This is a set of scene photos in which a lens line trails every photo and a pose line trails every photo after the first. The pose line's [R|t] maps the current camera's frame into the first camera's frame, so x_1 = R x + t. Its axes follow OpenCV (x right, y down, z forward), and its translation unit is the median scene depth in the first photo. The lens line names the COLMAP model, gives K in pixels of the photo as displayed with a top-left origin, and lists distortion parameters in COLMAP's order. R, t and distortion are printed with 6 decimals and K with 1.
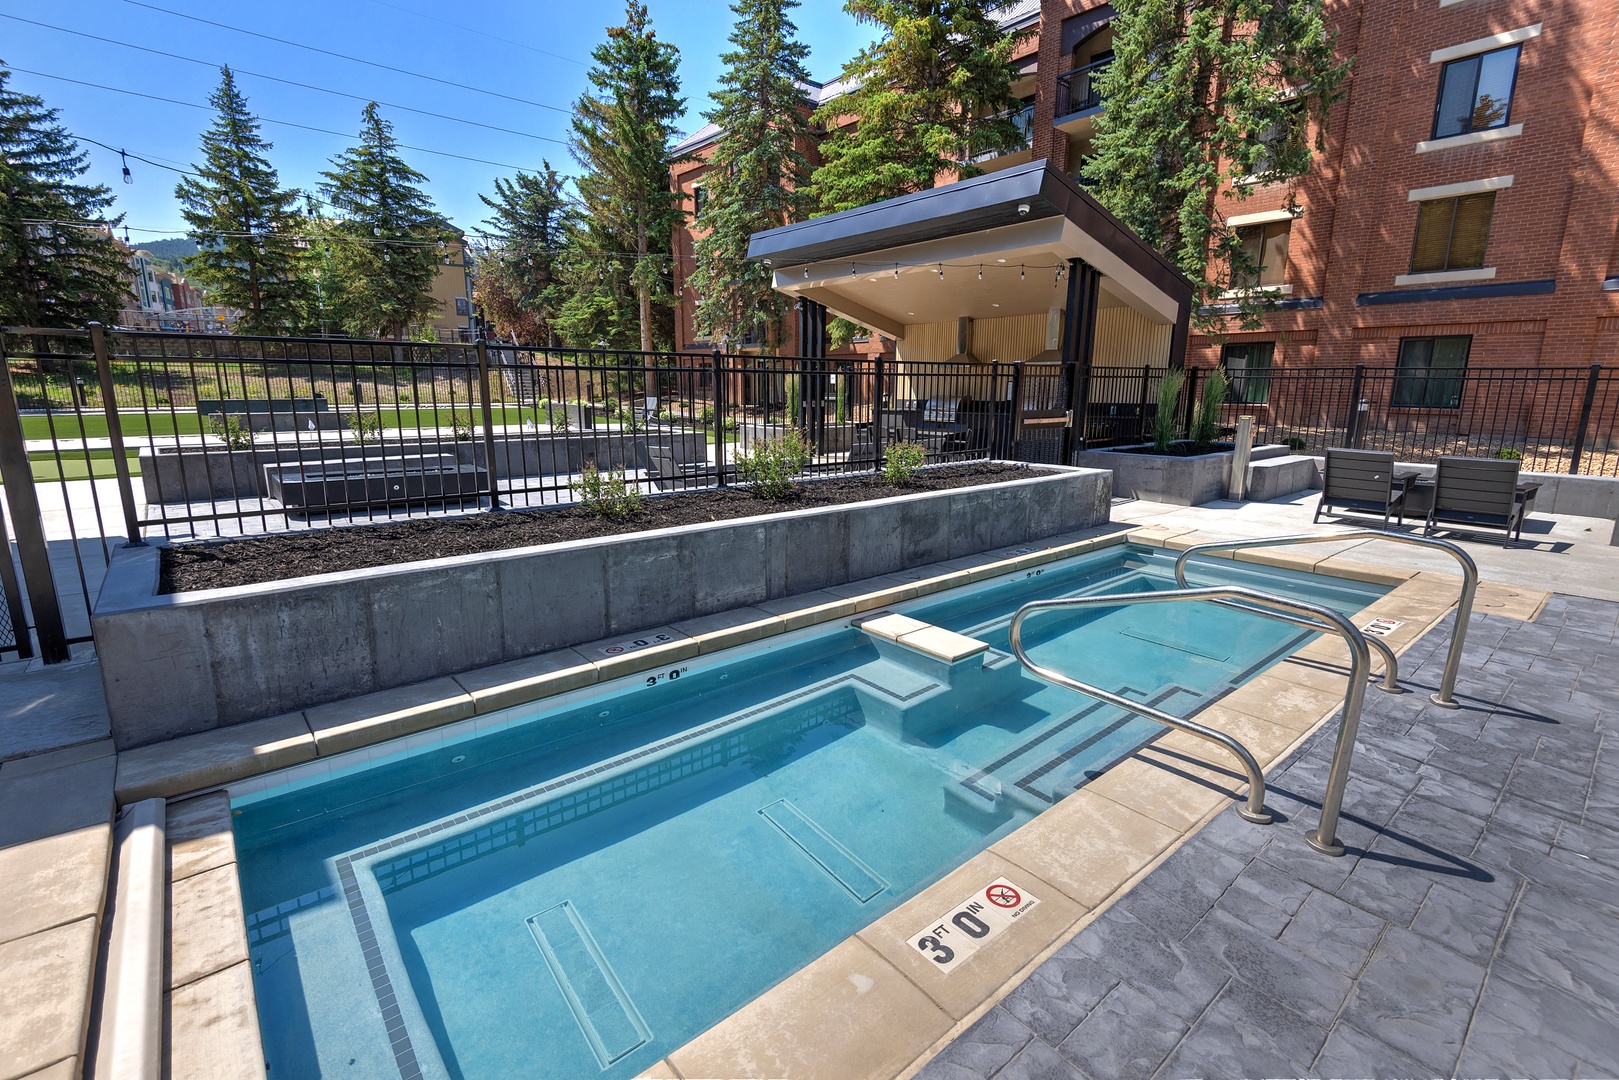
lens RADIAL K [[740.2, 0, 827.0], [0, 740.2, 541.3], [0, 0, 1]] dist [0.023216, -0.011494]
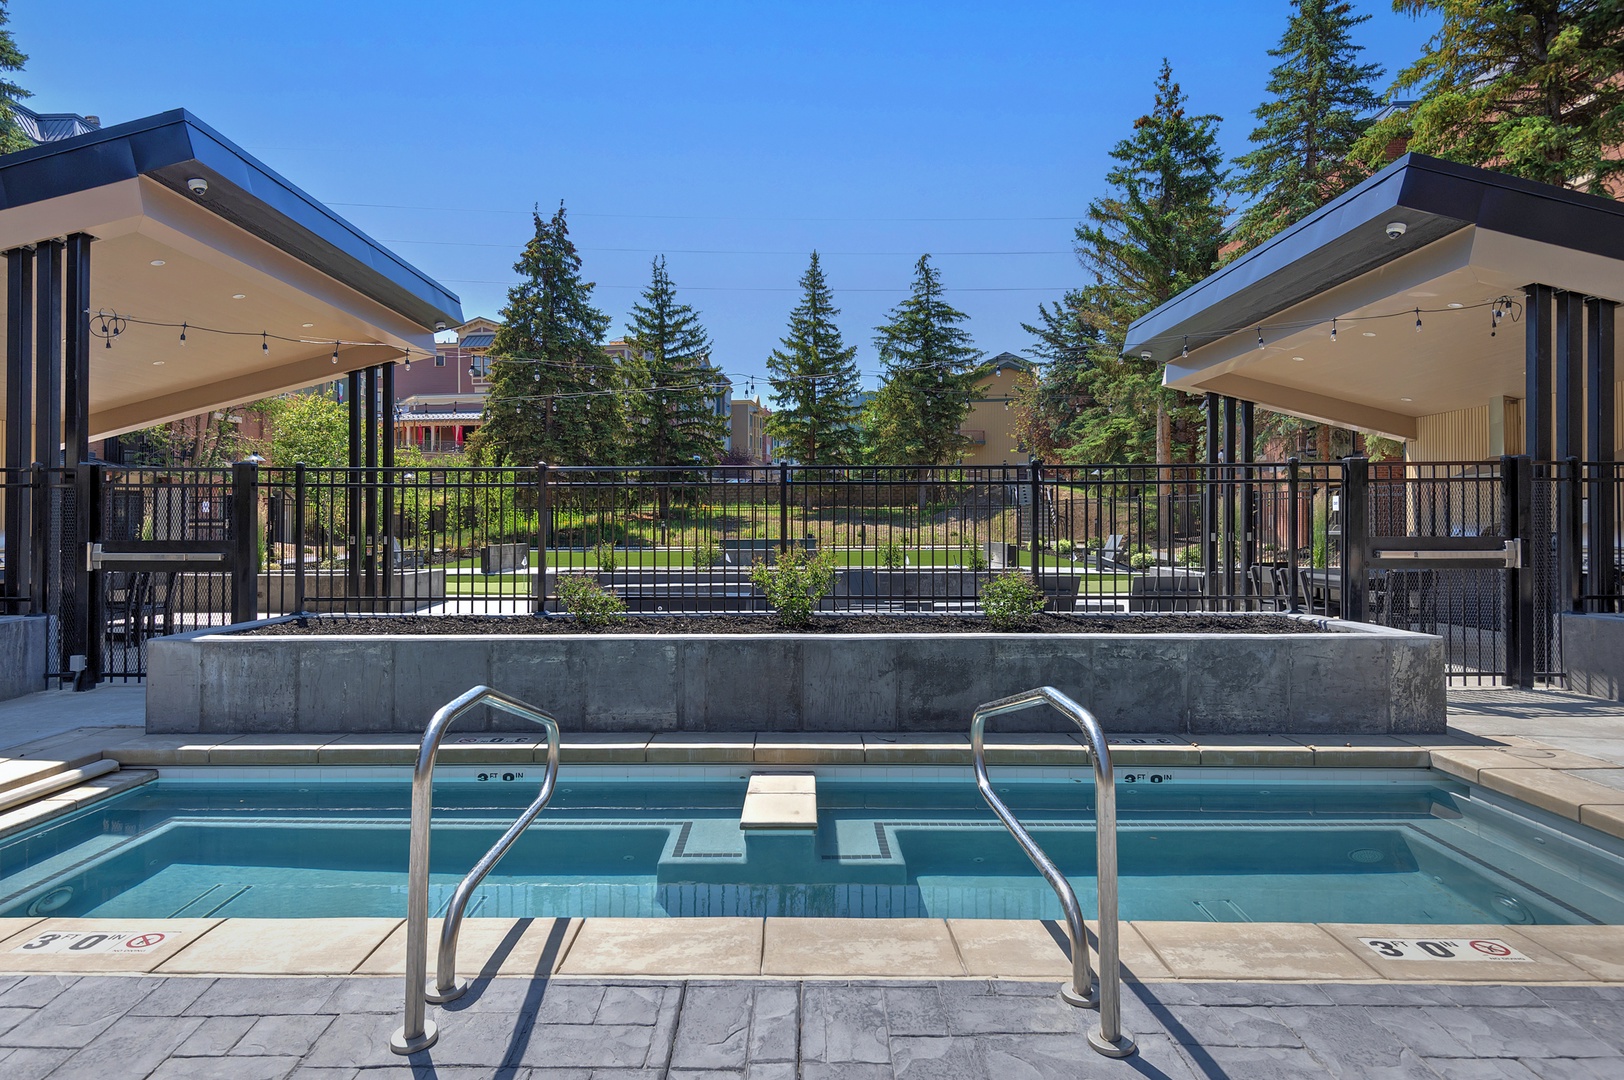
lens RADIAL K [[935.5, 0, 782.5], [0, 935.5, 525.1], [0, 0, 1]] dist [0.034369, -0.034866]
pose [[0.743527, -0.008453, -0.668652, 0.132337], [-0.132968, 0.978084, -0.160223, 0.000542], [0.655352, 0.208040, 0.726108, 0.038787]]
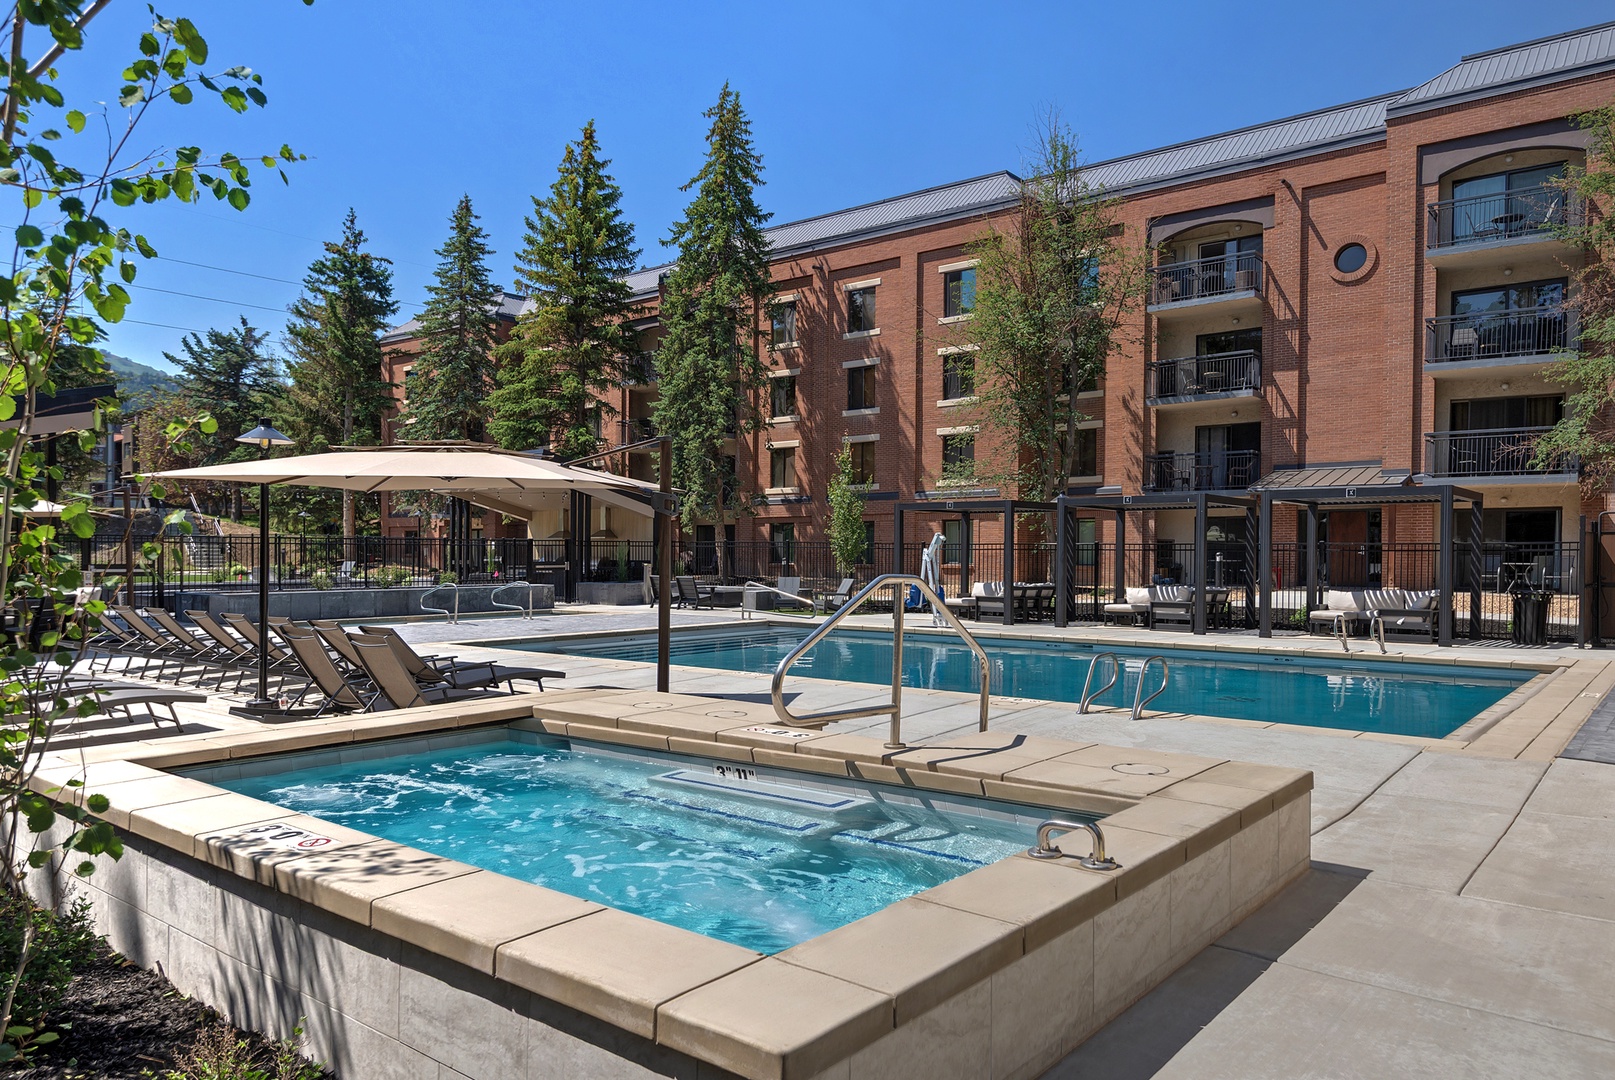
lens RADIAL K [[1099.0, 0, 876.3], [0, 1099.0, 568.6], [0, 0, 1]] dist [0.000259, -0.002656]
pose [[0.978323, -0.004600, 0.207032, 0.177377], [0.044875, 0.980706, -0.190267, 0.148004], [-0.202163, 0.195433, 0.959654, -0.672546]]
